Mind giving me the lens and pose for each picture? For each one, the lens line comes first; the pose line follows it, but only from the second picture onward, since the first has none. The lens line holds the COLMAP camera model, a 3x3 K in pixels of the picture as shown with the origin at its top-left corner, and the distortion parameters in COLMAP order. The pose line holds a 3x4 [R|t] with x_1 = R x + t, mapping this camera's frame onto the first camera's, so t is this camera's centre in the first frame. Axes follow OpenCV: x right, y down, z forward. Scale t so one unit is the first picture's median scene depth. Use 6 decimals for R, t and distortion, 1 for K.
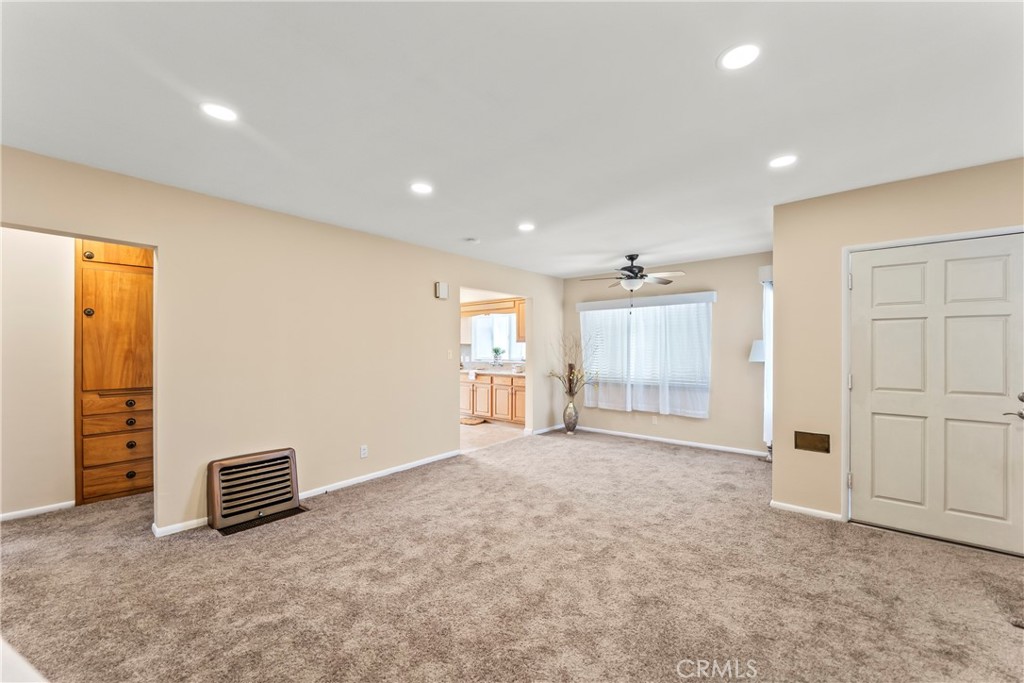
lens RADIAL K [[405.5, 0, 508.0], [0, 405.5, 342.5], [0, 0, 1]] dist [0.017825, -0.011394]
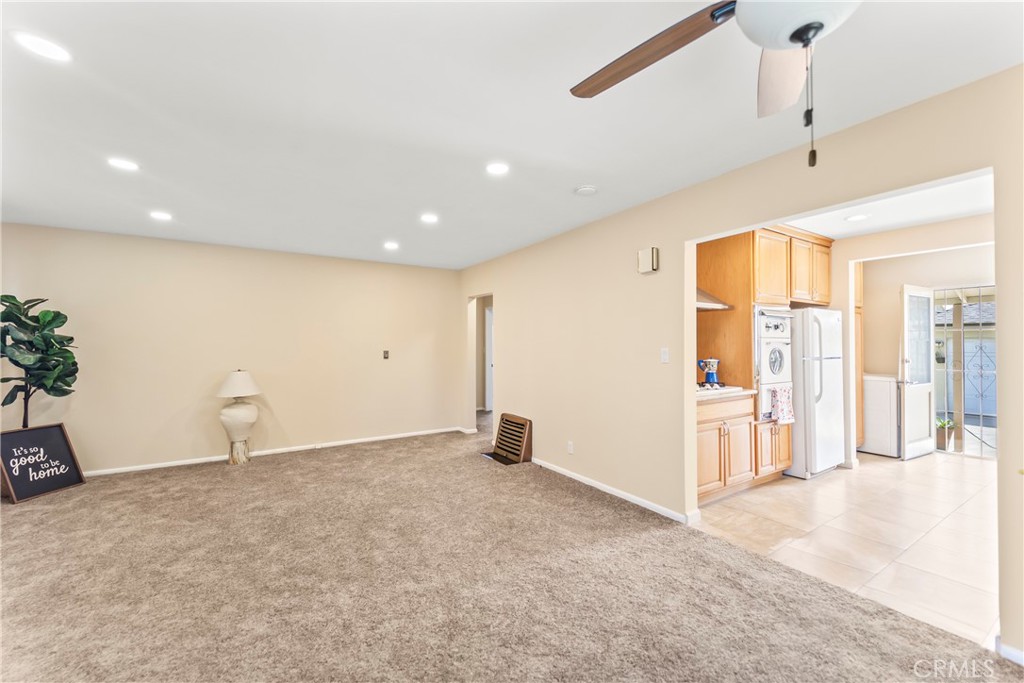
lens RADIAL K [[405.5, 0, 508.0], [0, 405.5, 342.5], [0, 0, 1]] dist [0.017825, -0.011394]
pose [[-0.300007, -0.005089, -0.953923, 0.606643], [0.015325, 0.999831, -0.010153, 0.013710], [0.953814, -0.017665, -0.299878, 1.074370]]
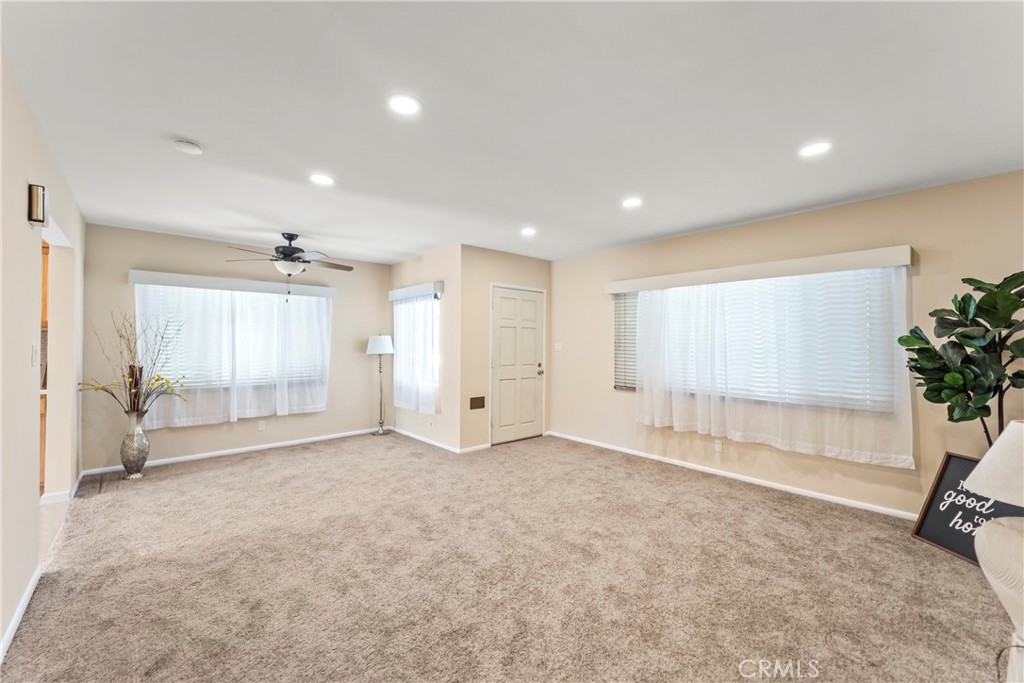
lens RADIAL K [[405.5, 0, 508.0], [0, 405.5, 342.5], [0, 0, 1]] dist [0.017825, -0.011394]
pose [[0.140407, 0.001492, 0.990093, -0.569076], [-0.019015, 0.999818, 0.001190, 0.005578], [-0.989911, -0.018994, 0.140410, 0.492374]]
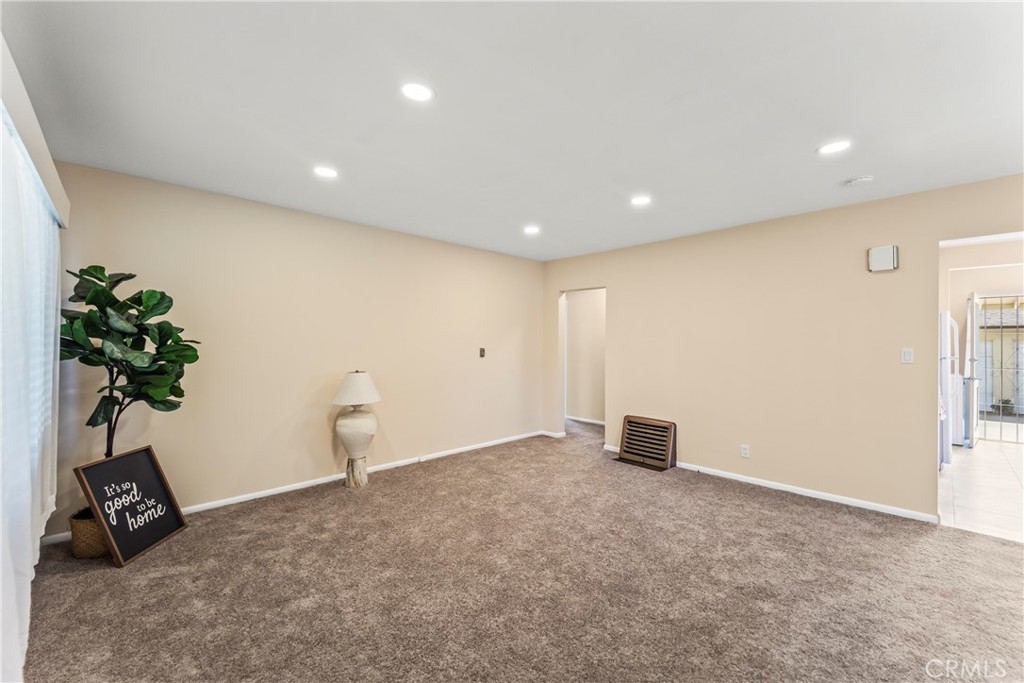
lens RADIAL K [[403.8, 0, 508.8], [0, 403.8, 340.4], [0, 0, 1]] dist [0.027241, -0.021368]
pose [[-0.119362, -0.005034, -0.992838, 0.623776], [0.007619, 0.999953, -0.005986, 0.006079], [0.992822, -0.008279, -0.119319, 0.519992]]
